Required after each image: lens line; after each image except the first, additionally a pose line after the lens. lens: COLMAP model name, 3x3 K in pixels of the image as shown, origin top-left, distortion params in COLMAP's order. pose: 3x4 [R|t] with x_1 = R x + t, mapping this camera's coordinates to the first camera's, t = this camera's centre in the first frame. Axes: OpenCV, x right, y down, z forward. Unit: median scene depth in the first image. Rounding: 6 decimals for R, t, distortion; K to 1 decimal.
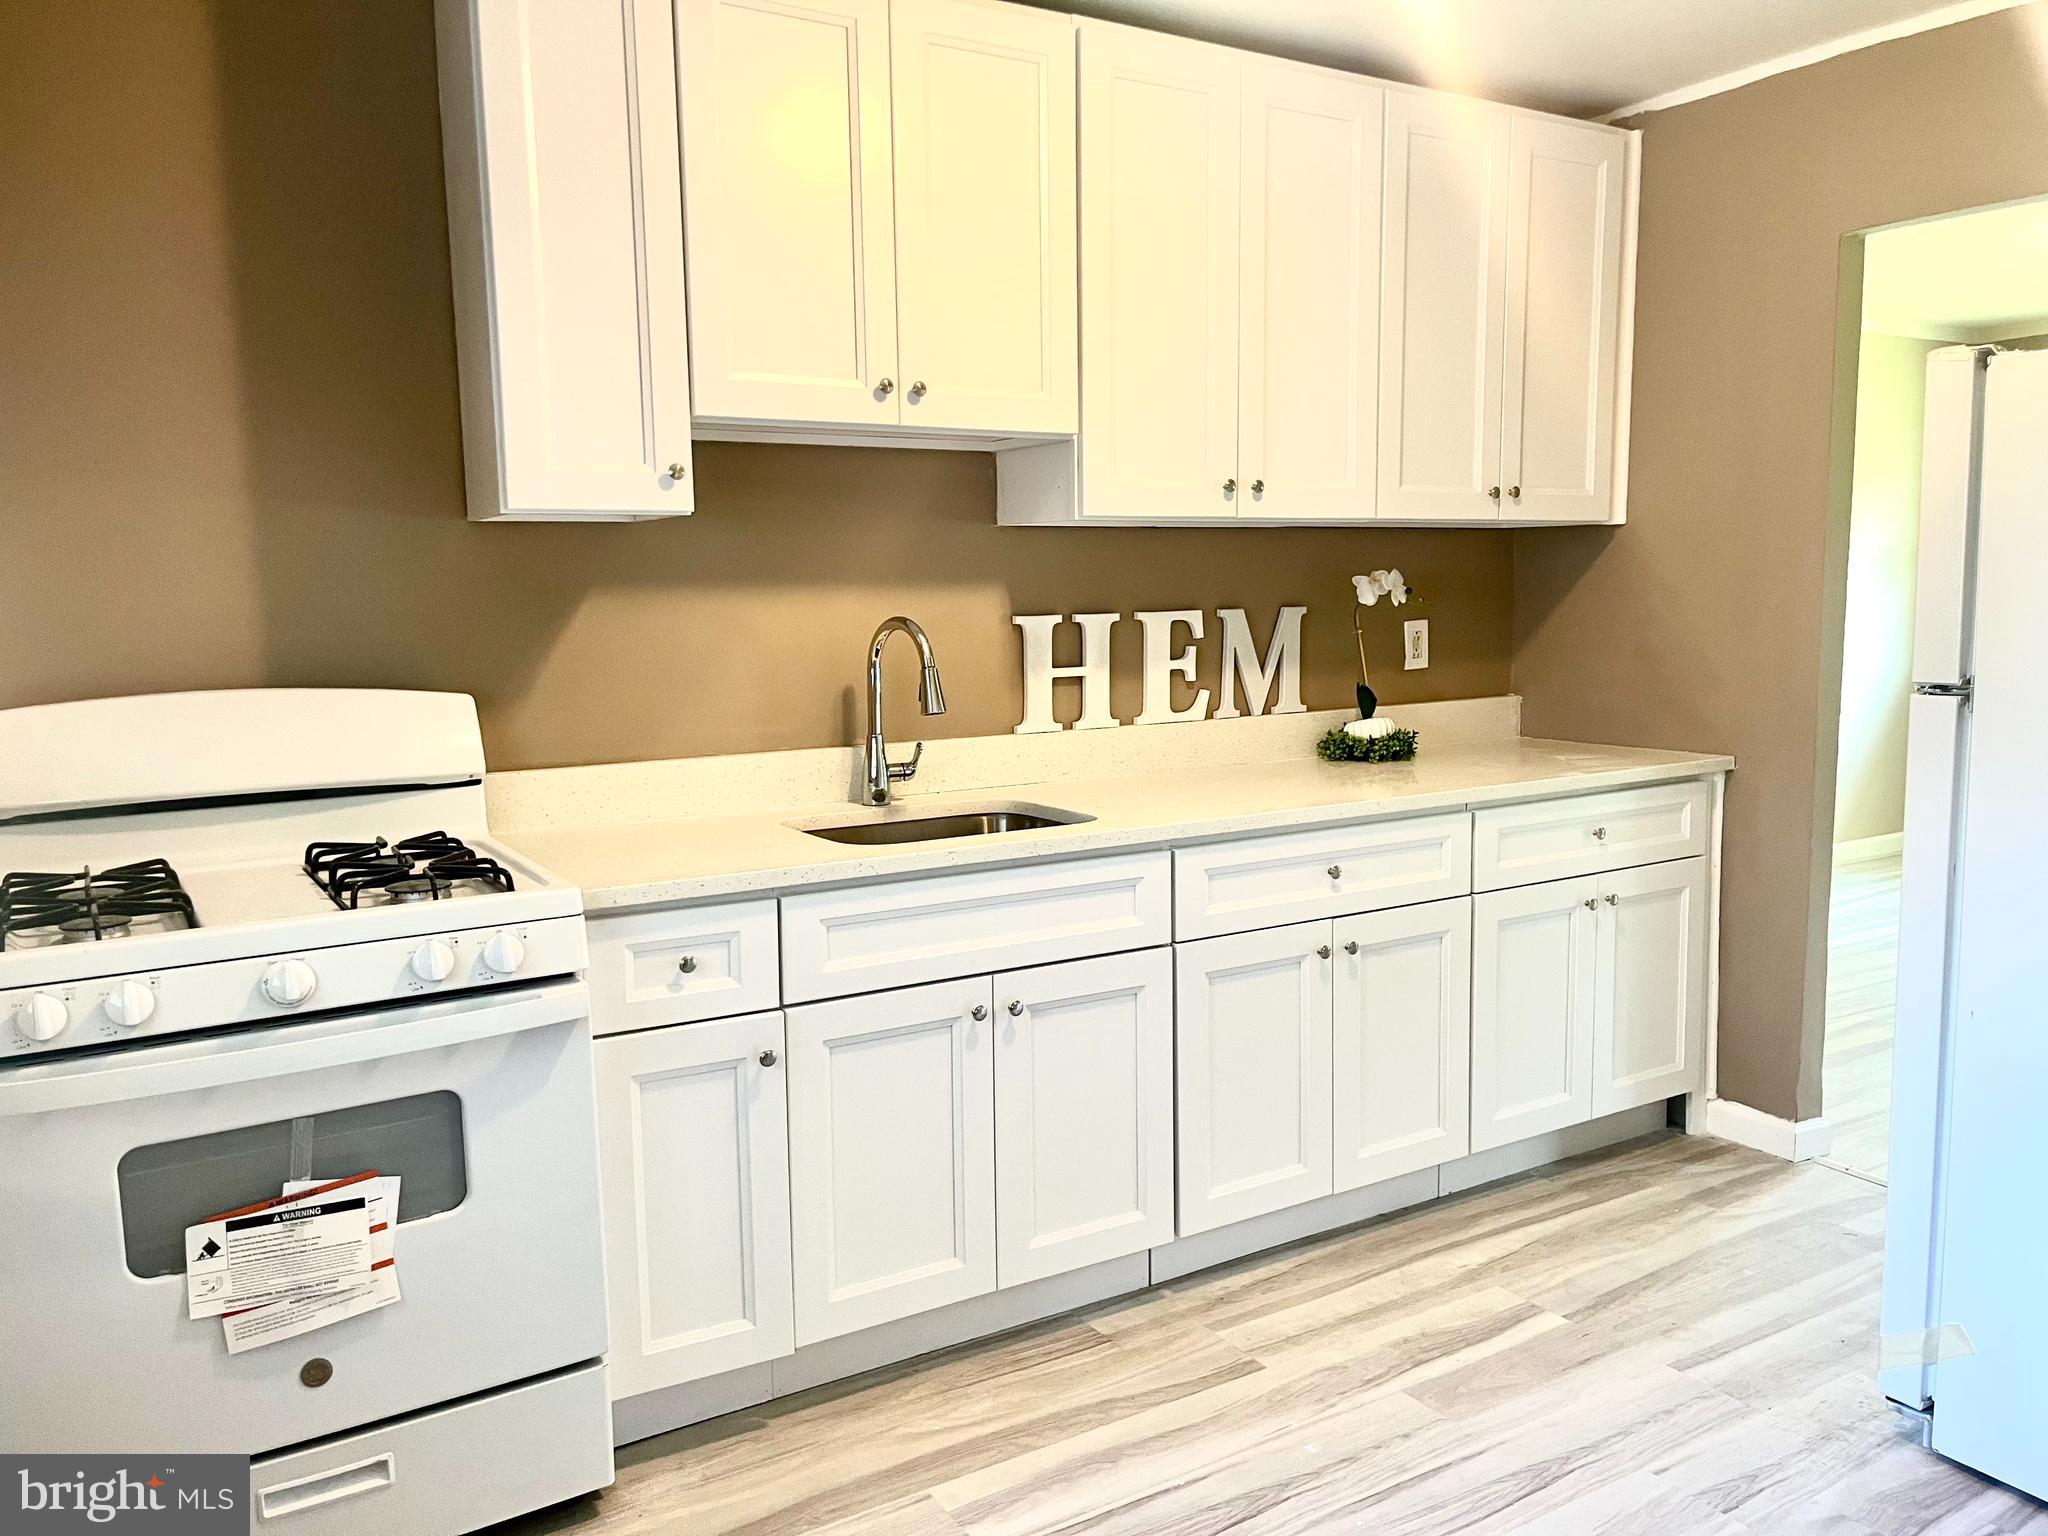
lens RADIAL K [[1568.3, 0, 1033.5], [0, 1568.3, 761.8], [0, 0, 1]] dist [0.060827, -0.076611]
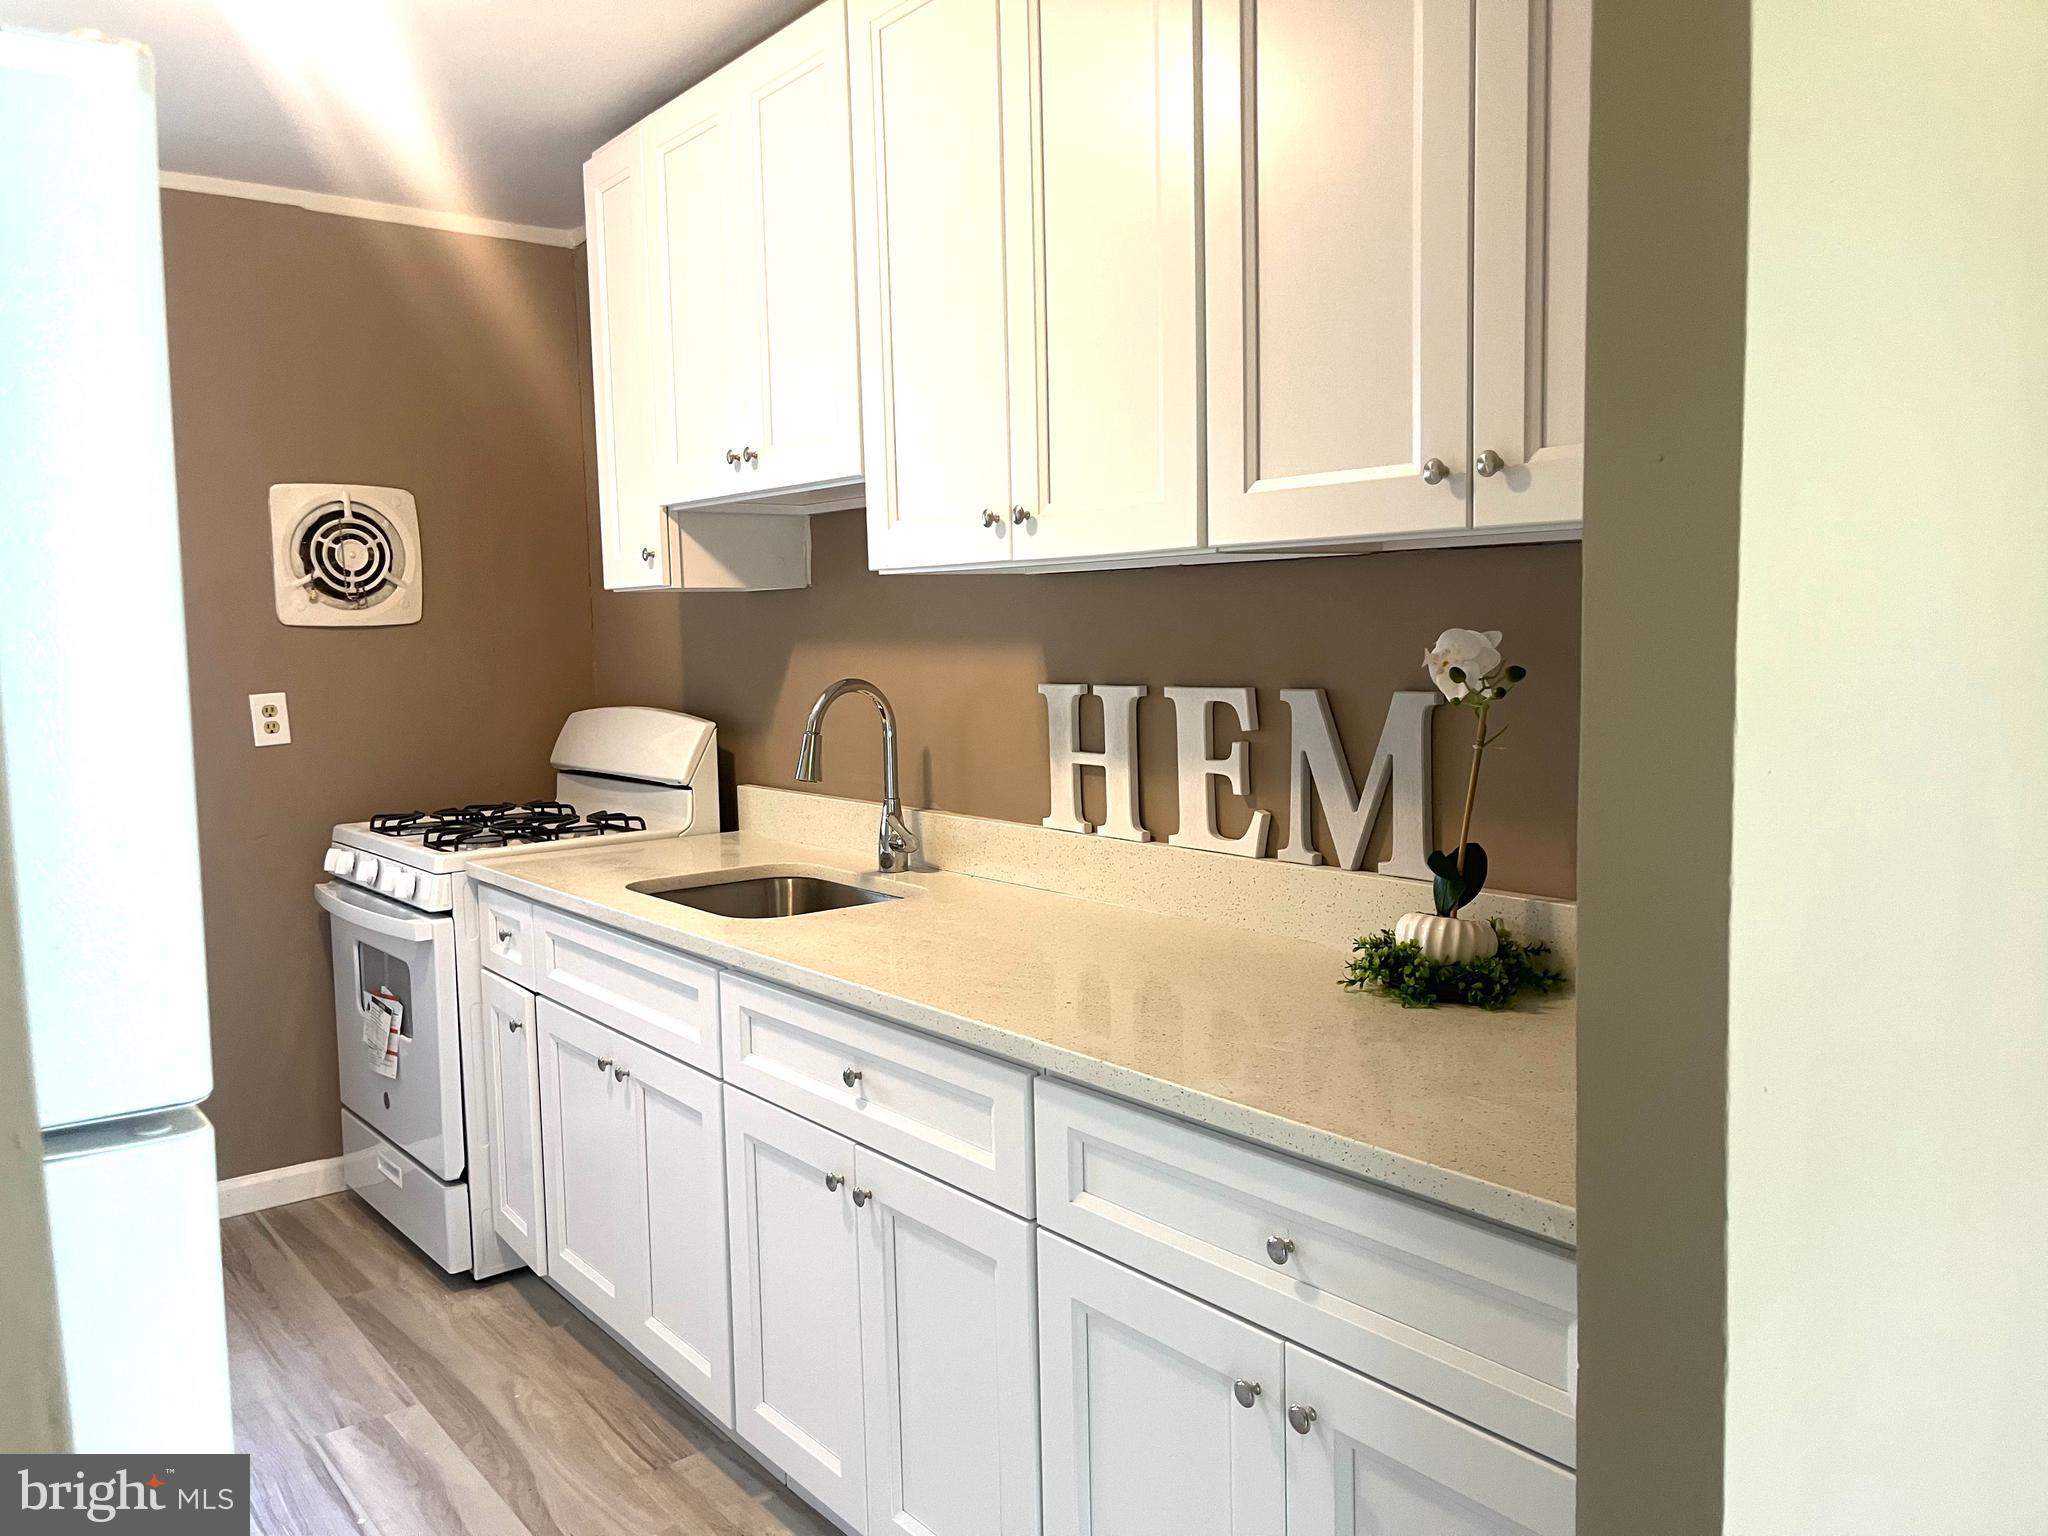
lens RADIAL K [[1561.2, 0, 1024.0], [0, 1561.2, 768.0], [0, 0, 1]] dist [0.110698, -0.201219]
pose [[0.107847, 0.104931, -0.988614, 0.775046], [-0.094396, 0.991002, 0.094887, -0.122227], [0.989676, 0.083088, 0.116782, 0.877136]]
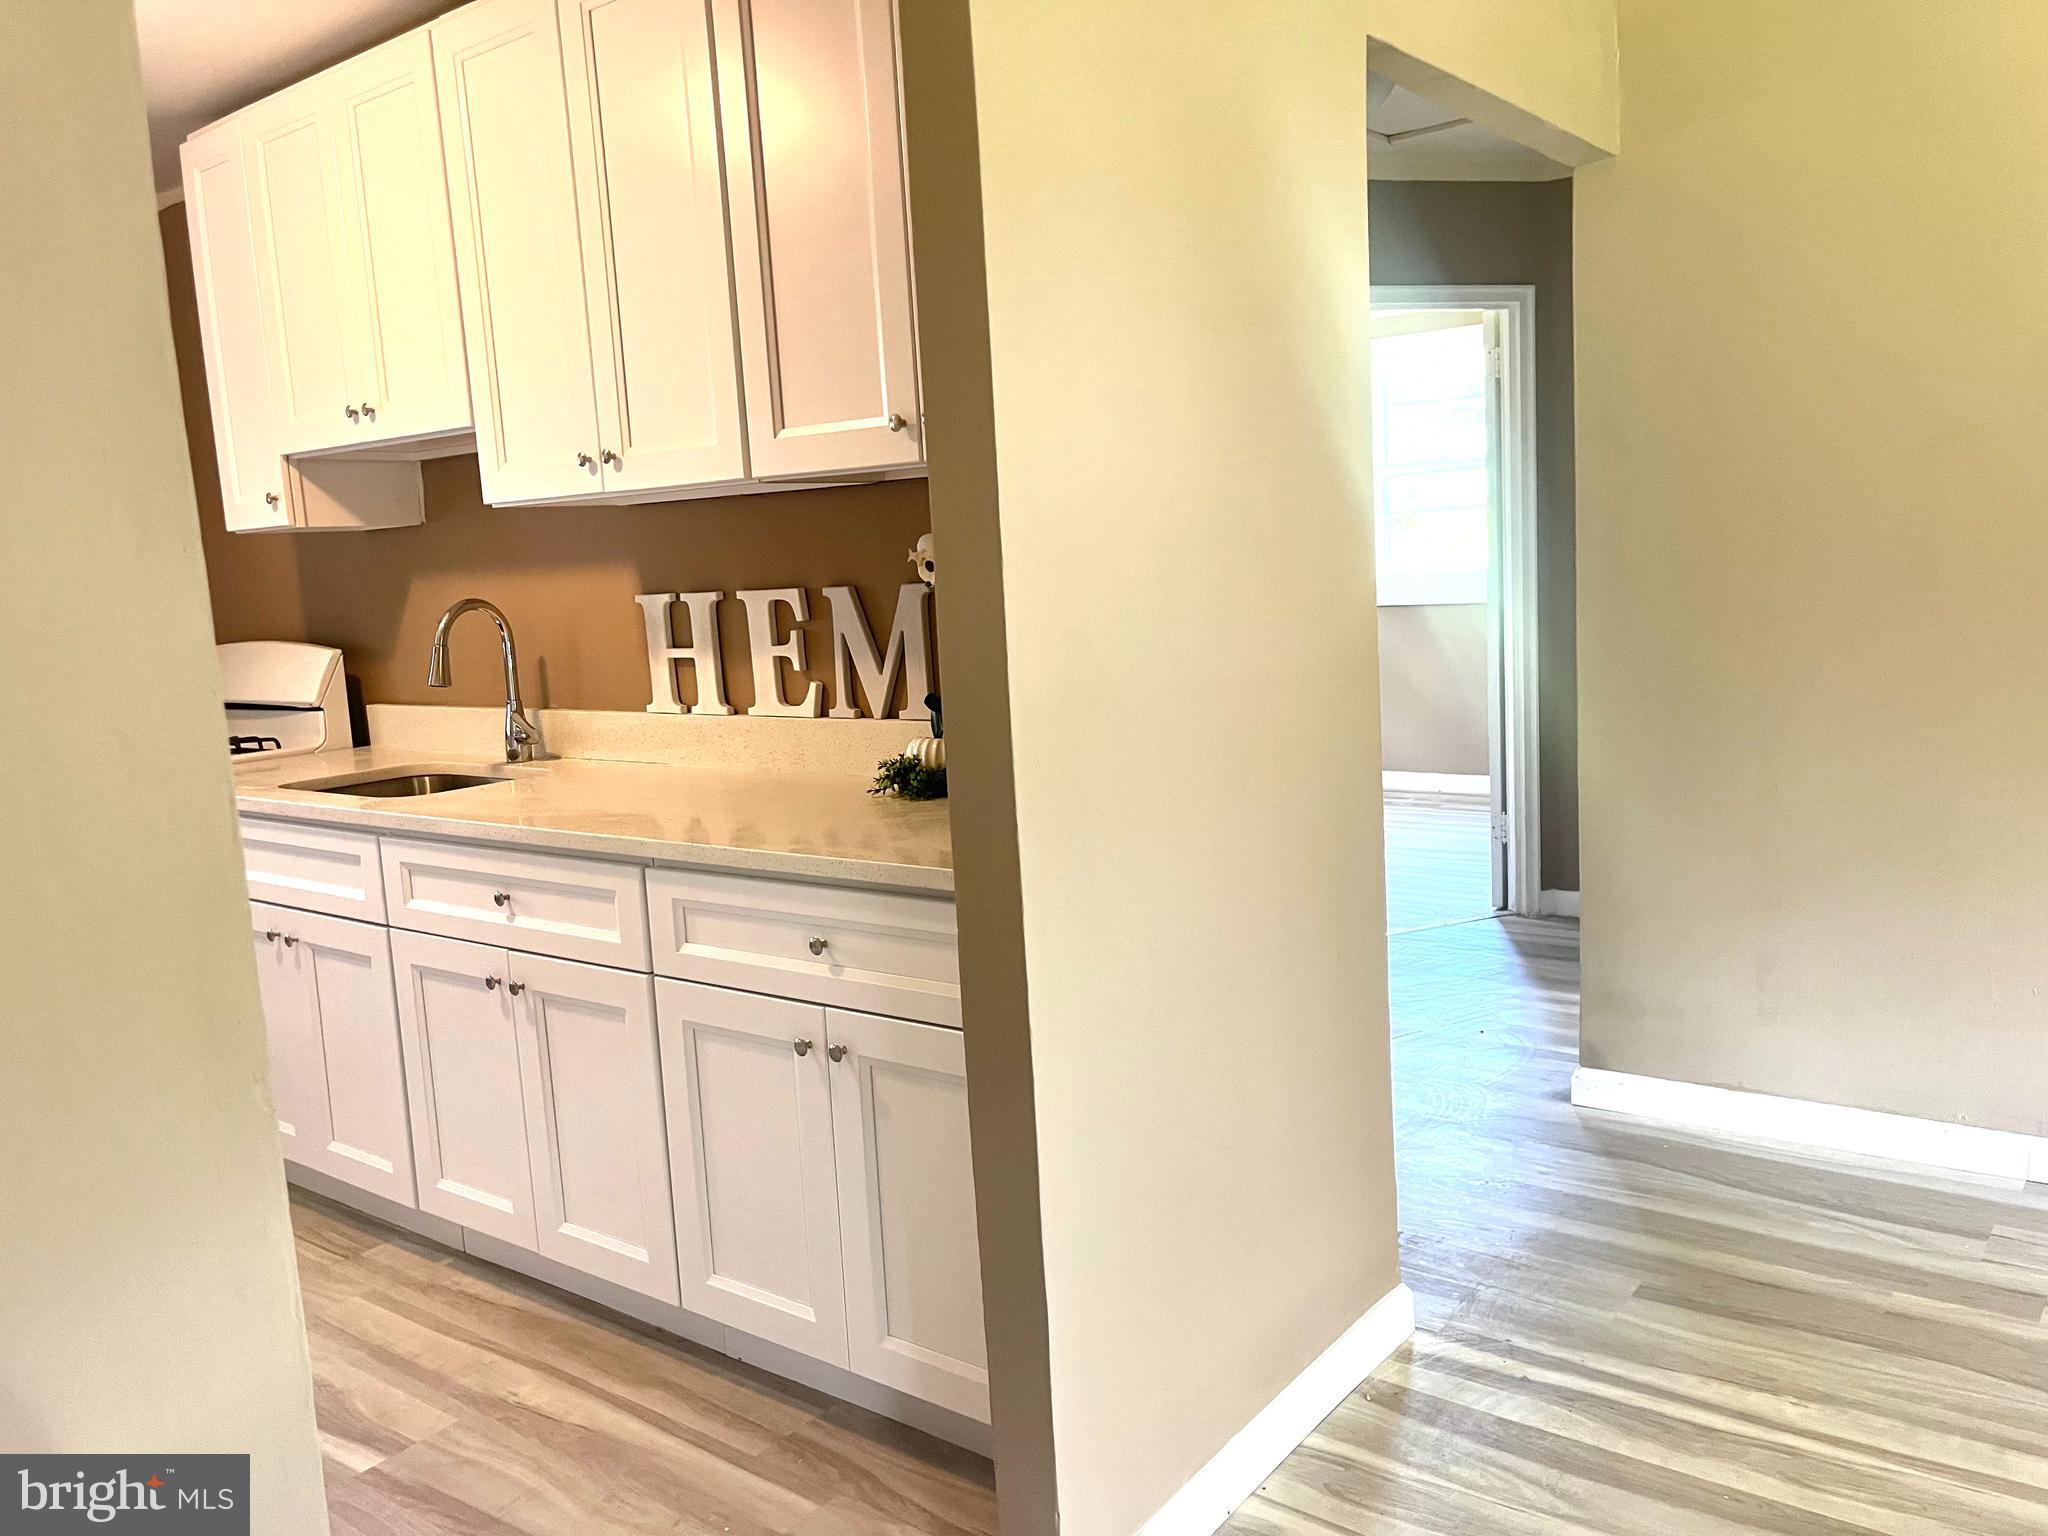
lens RADIAL K [[1568.3, 0, 1033.5], [0, 1568.3, 761.8], [0, 0, 1]] dist [0.060827, -0.076611]
pose [[0.348625, 0.119994, -0.929549, 0.996935], [-0.058162, 0.992629, 0.106323, -0.105975], [0.935456, 0.016998, 0.353034, 0.861097]]
